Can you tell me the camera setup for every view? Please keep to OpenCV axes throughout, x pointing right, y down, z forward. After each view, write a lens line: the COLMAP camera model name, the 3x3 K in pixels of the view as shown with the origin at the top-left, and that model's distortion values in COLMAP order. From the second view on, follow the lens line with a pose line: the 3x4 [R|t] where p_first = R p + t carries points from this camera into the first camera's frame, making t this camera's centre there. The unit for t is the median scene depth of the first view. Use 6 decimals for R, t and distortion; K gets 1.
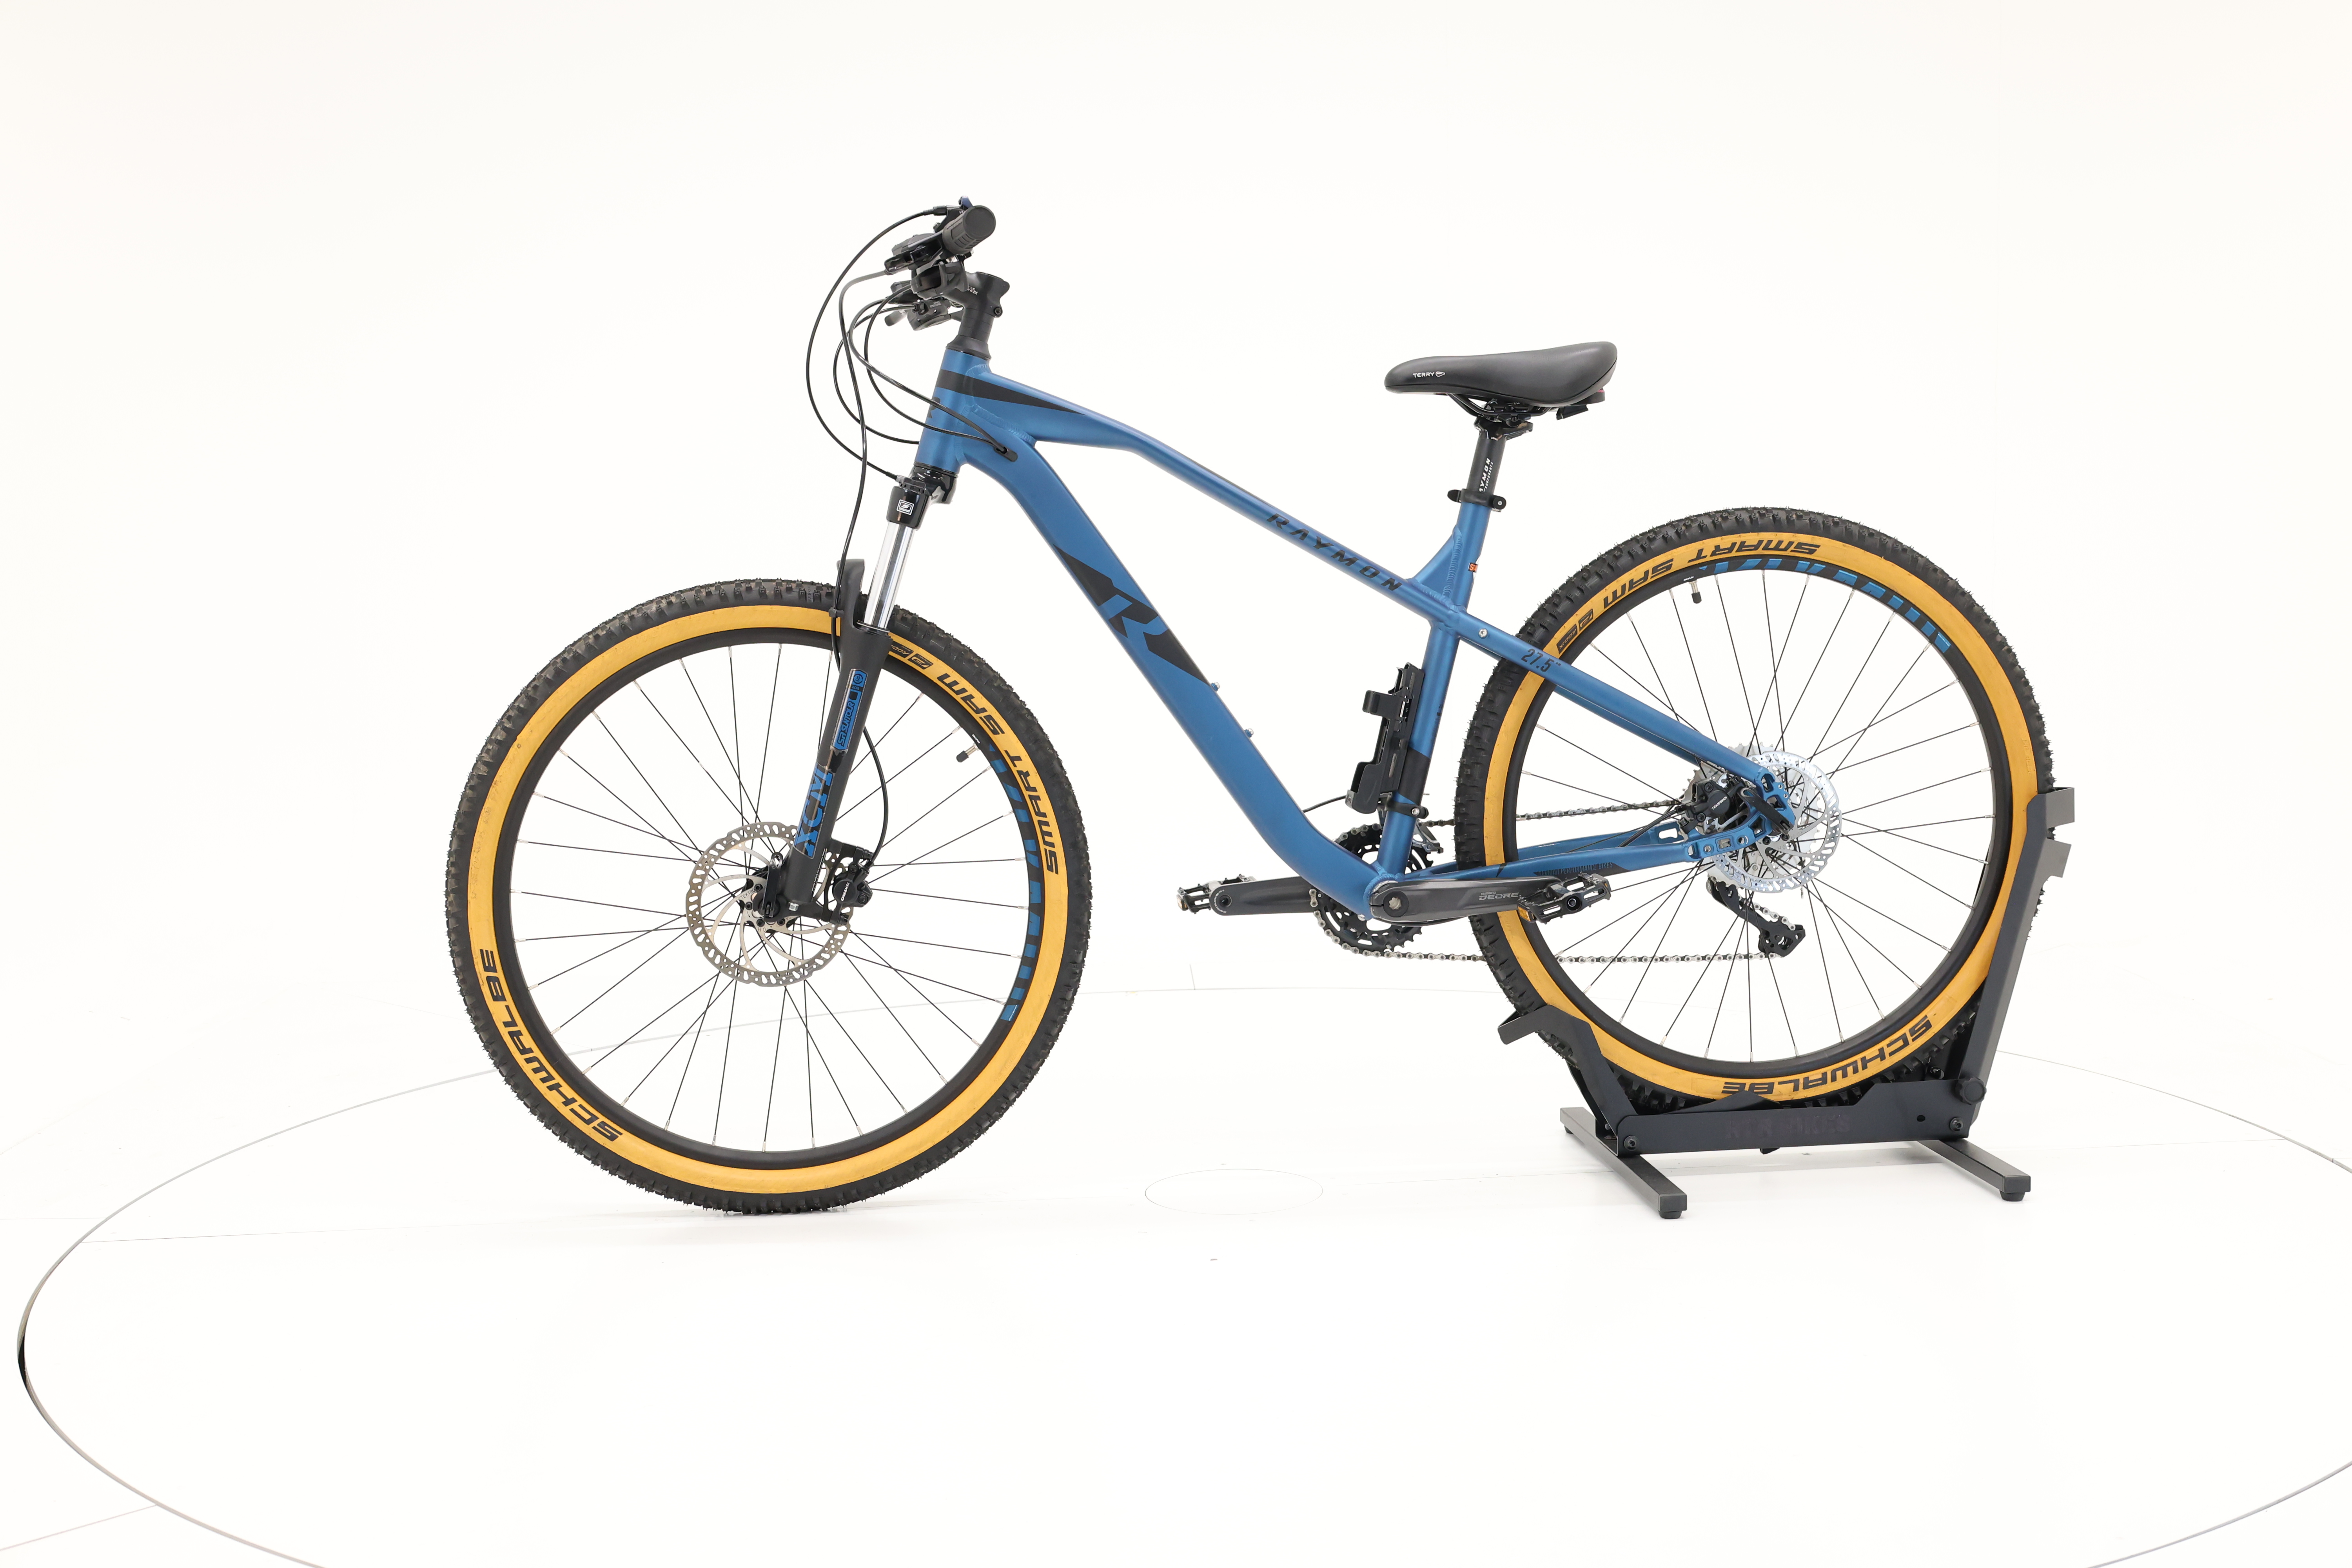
lens RADIAL K [[2651.7, 0, 1184.5], [0, 2651.7, 793.1], [0, 0, 1]] dist [-0.008502, 0.000000]
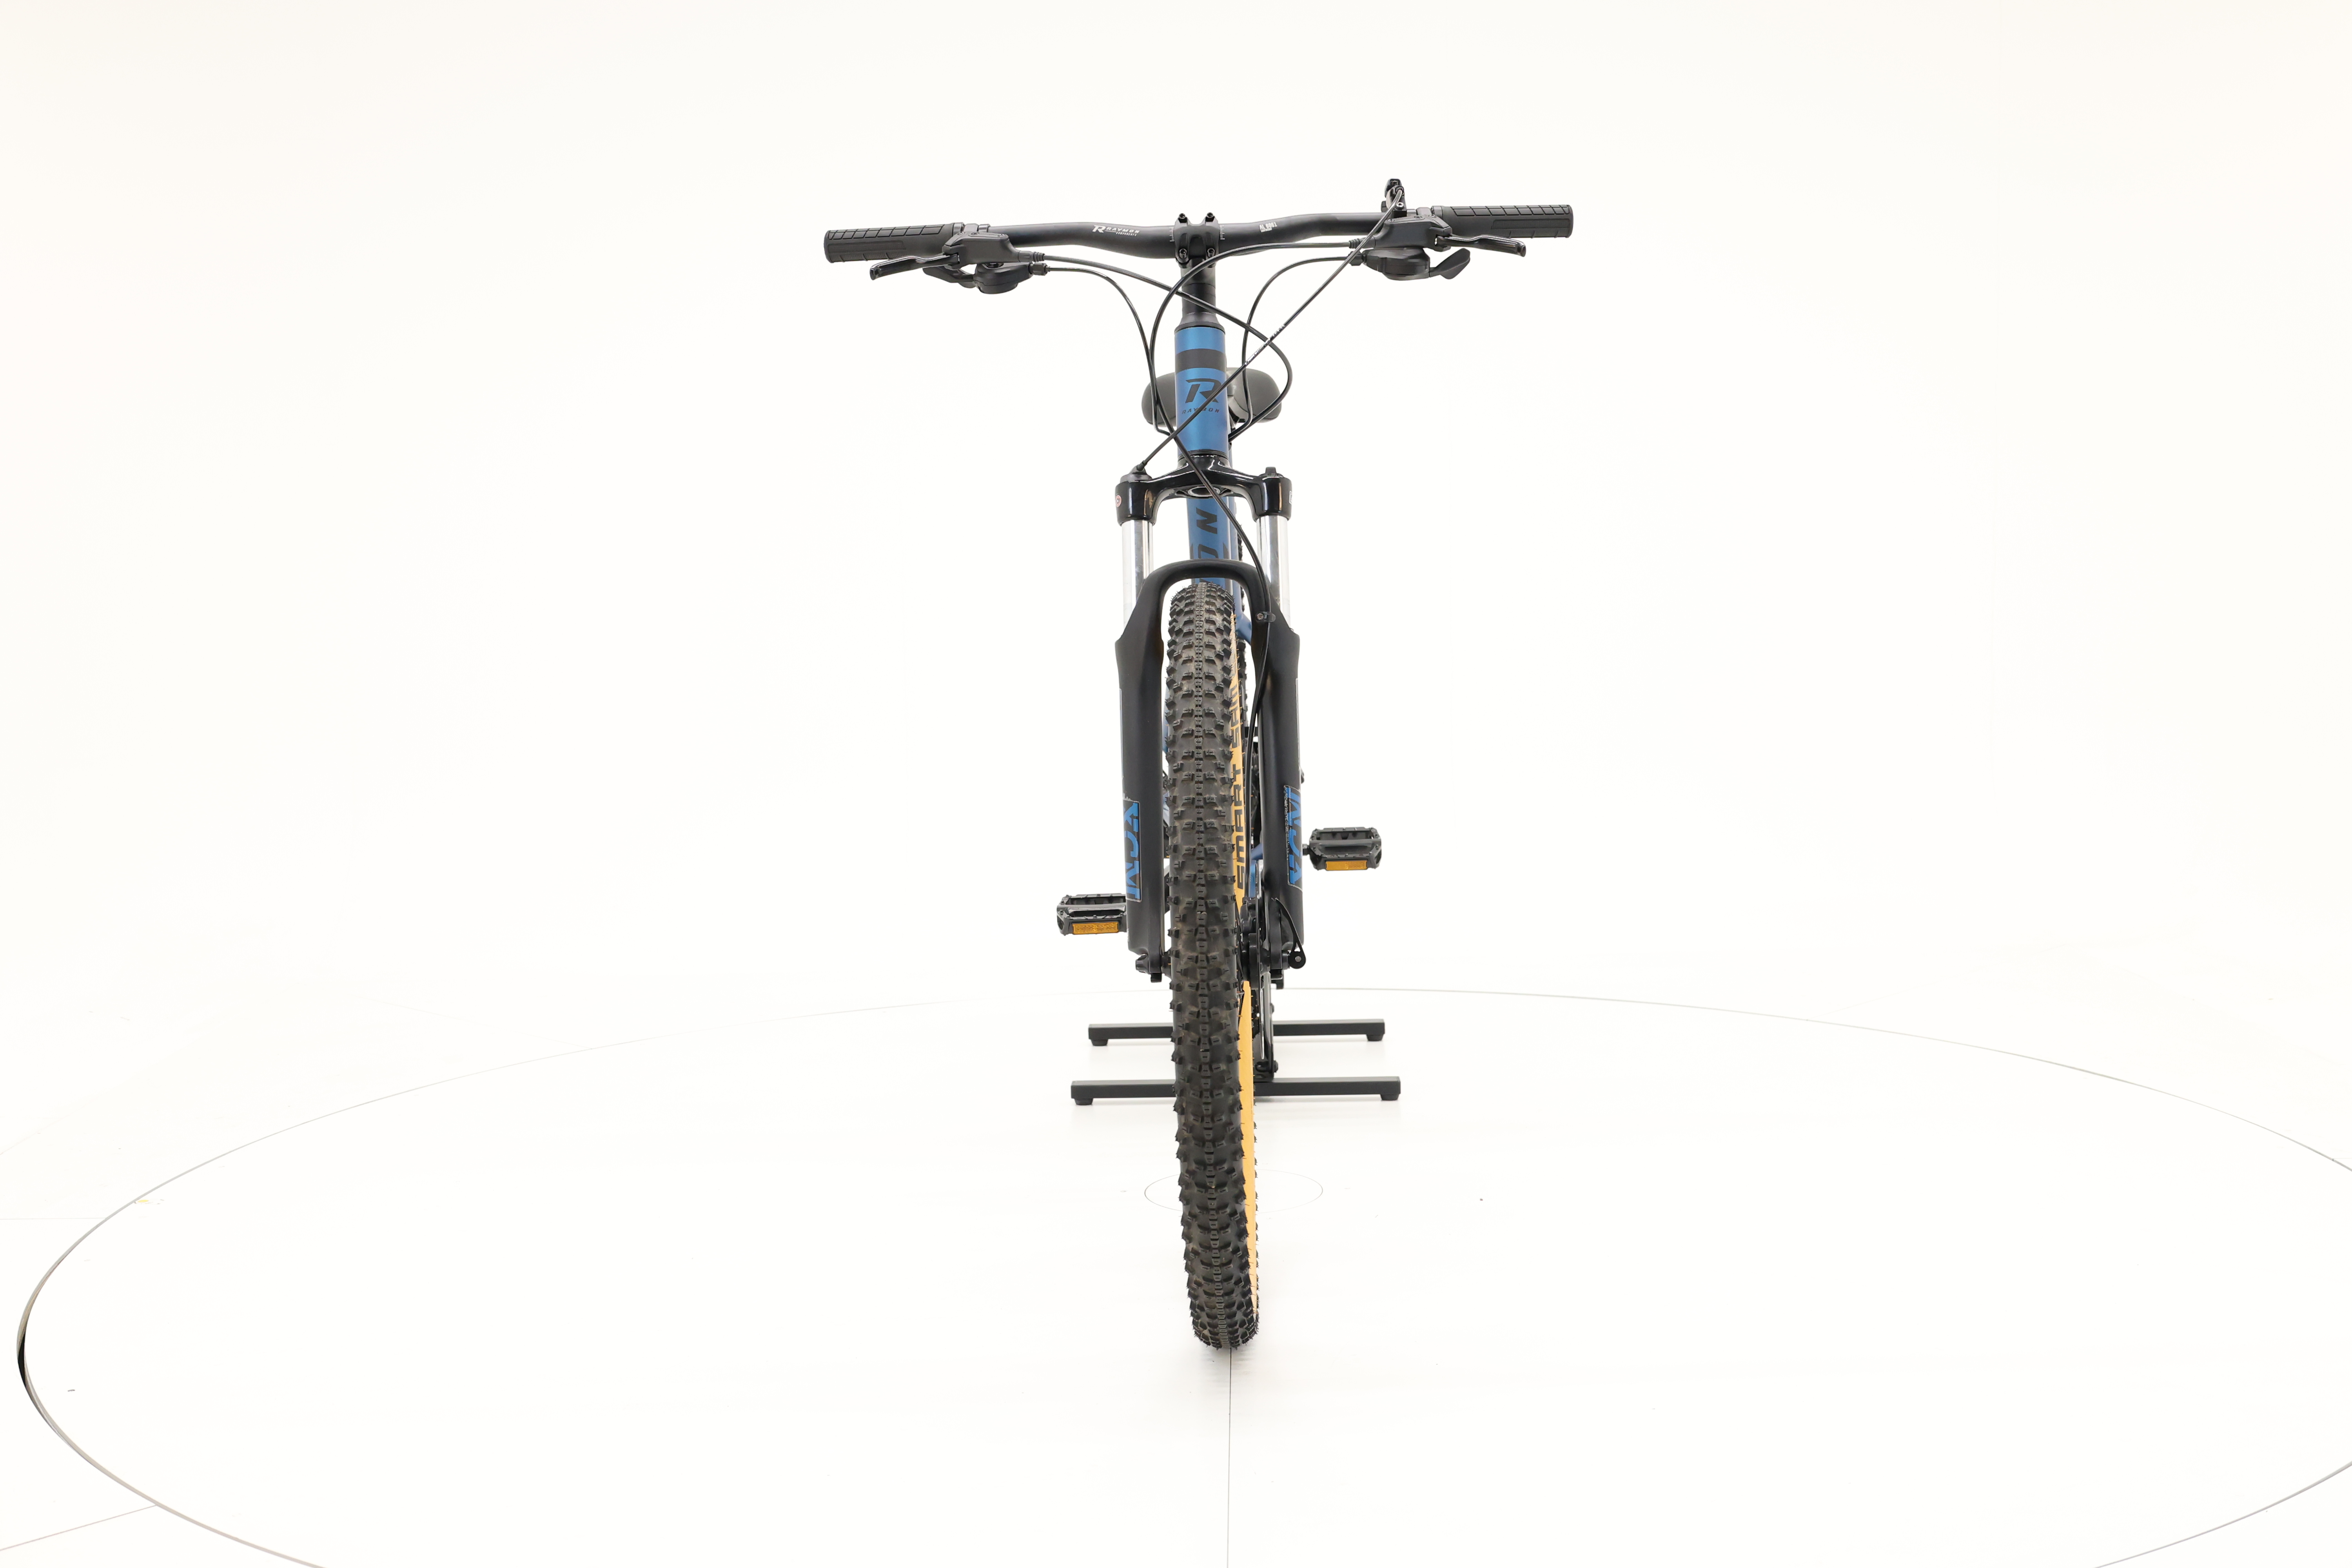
lens RADIAL K [[2651.7, 0, 1178.5], [0, 2651.7, 789.7], [0, 0, 1]] dist [-0.008502, 0.000000]
pose [[0.139431, -0.089027, 0.986222, -0.967766], [0.118420, 0.990302, 0.072654, -0.075695], [-0.983125, 0.106659, 0.148622, 0.865464]]
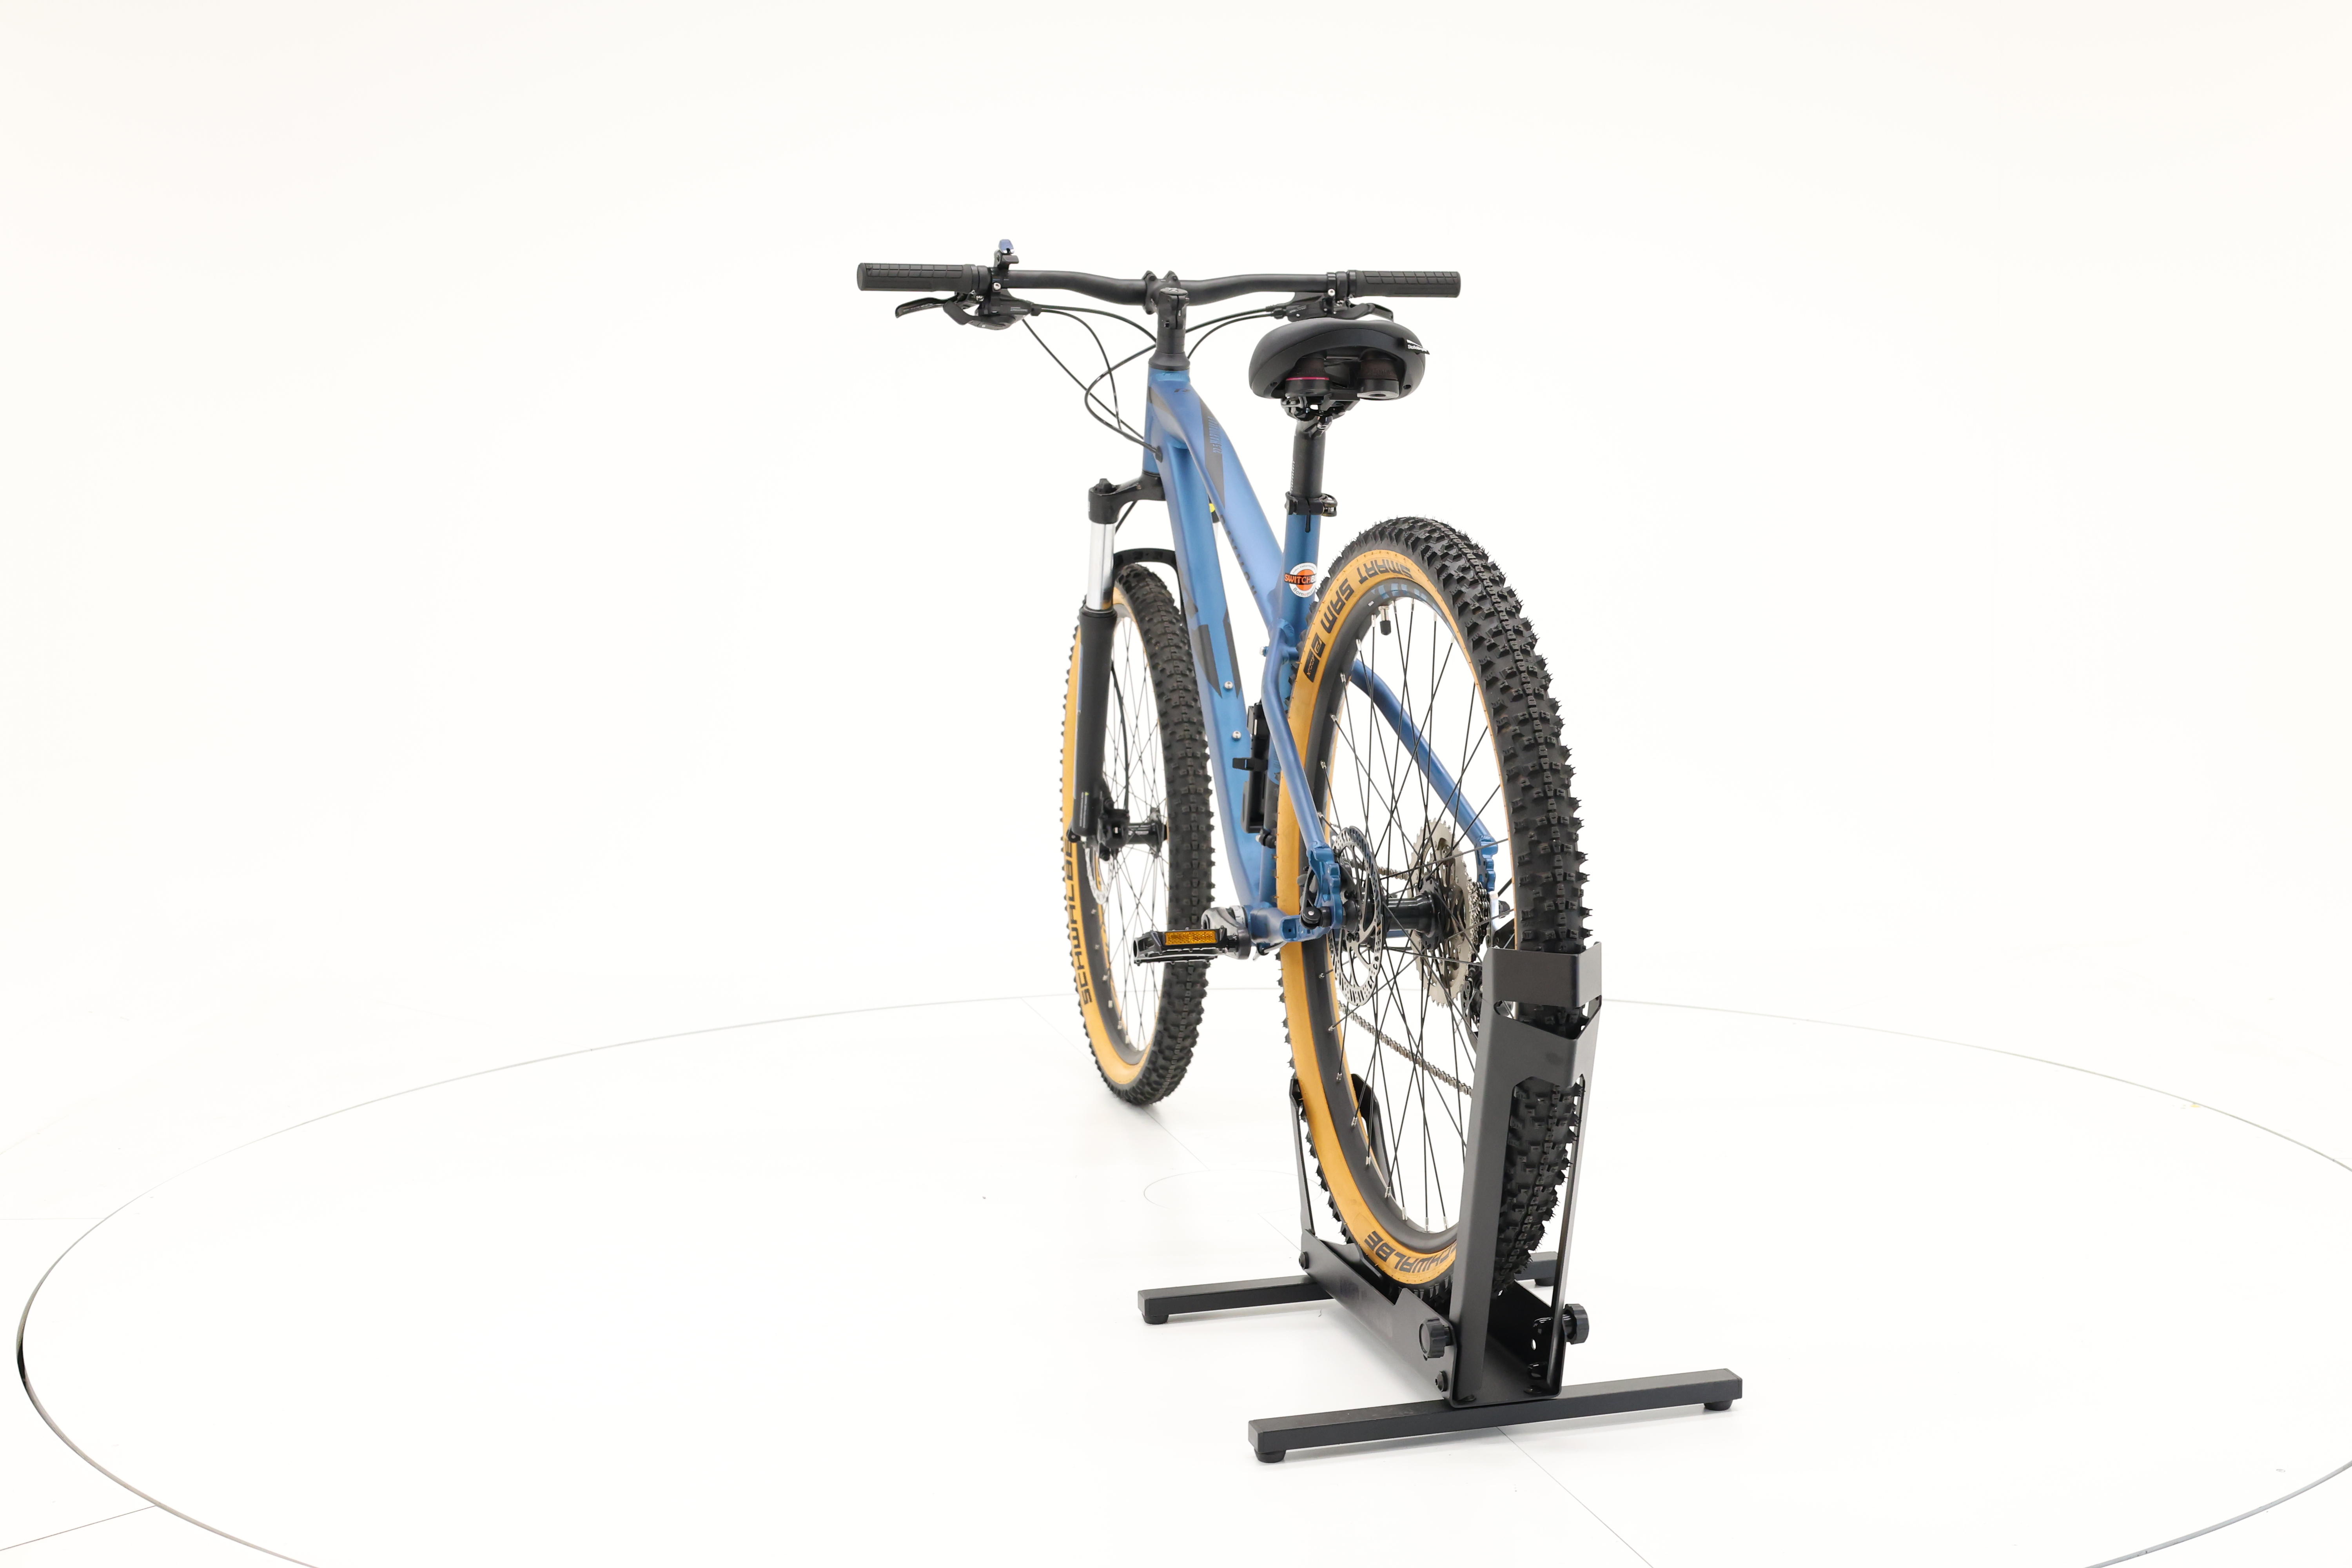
lens RADIAL K [[2651.7, 0, 1176.1], [0, 2651.7, 783.0], [0, 0, 1]] dist [-0.008502, 0.000000]
pose [[0.137286, 0.118212, -0.983452, 0.992289], [-0.082603, 0.990761, 0.107560, -0.109561], [0.987081, 0.066469, 0.145783, 0.831858]]
